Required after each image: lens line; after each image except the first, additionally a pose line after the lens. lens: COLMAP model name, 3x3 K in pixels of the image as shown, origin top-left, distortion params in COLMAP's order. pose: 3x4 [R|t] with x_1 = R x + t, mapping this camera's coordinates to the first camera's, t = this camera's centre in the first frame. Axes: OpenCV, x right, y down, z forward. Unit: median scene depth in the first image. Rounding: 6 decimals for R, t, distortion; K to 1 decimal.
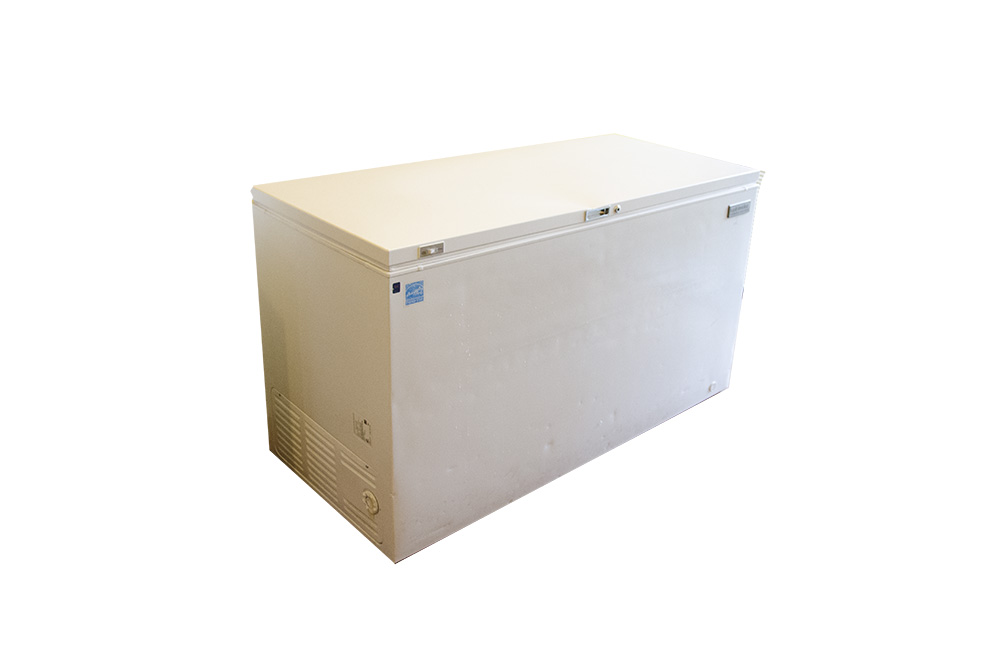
lens RADIAL K [[804.1, 0, 499.0], [0, 804.1, 334.1], [0, 0, 1]] dist [-0.011211, -0.000851]
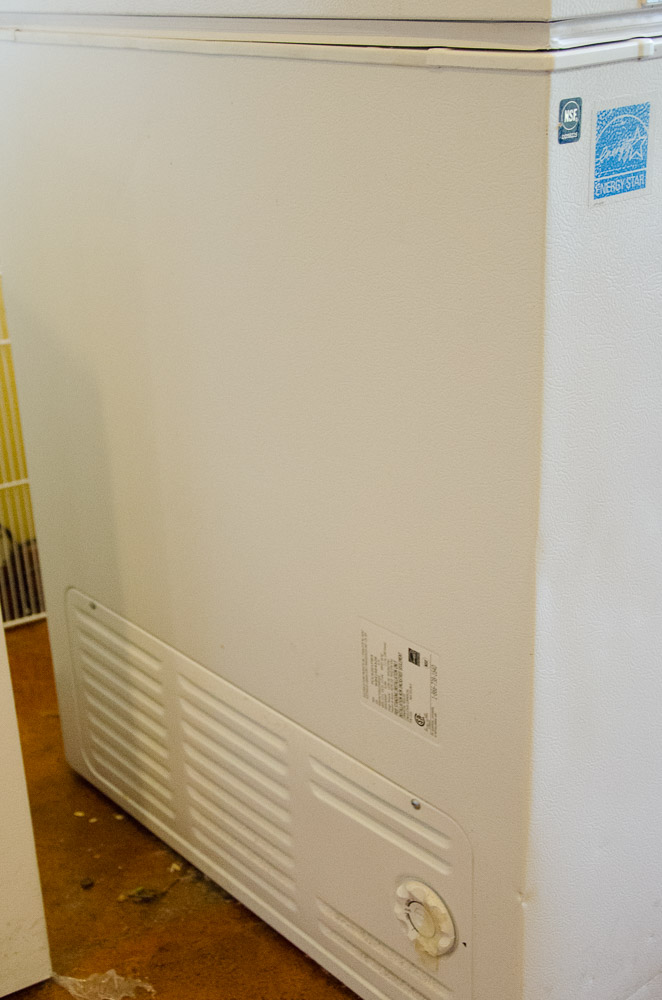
lens RADIAL K [[1320.2, 0, 332.3], [0, 1320.2, 504.8], [0, 0, 1]] dist [0.027967, 0.000000]
pose [[0.997006, -0.071014, -0.030583, -0.173579], [0.070391, 0.997299, -0.020976, 0.060090], [0.031990, 0.018760, 0.999312, 0.499588]]
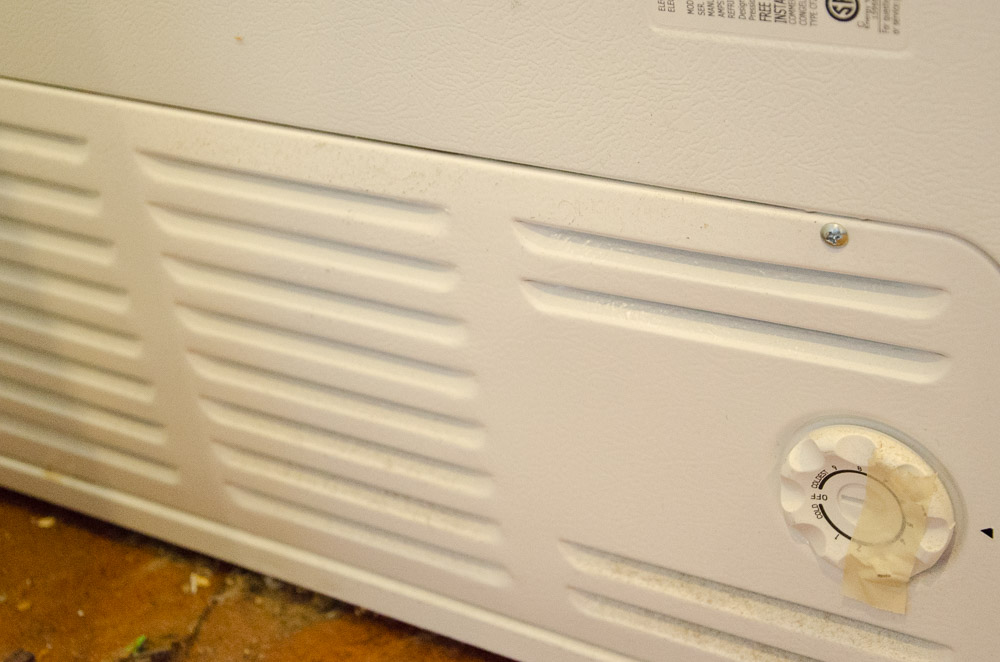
lens RADIAL K [[1725.7, 0, 495.6], [0, 1725.7, 328.5], [0, 0, 1]] dist [0.208443, 0.000000]
pose [[0.947325, -0.289085, 0.137858, -0.259113], [0.272488, 0.953688, 0.127394, 0.130239], [-0.168301, -0.083119, 0.982225, 0.744938]]
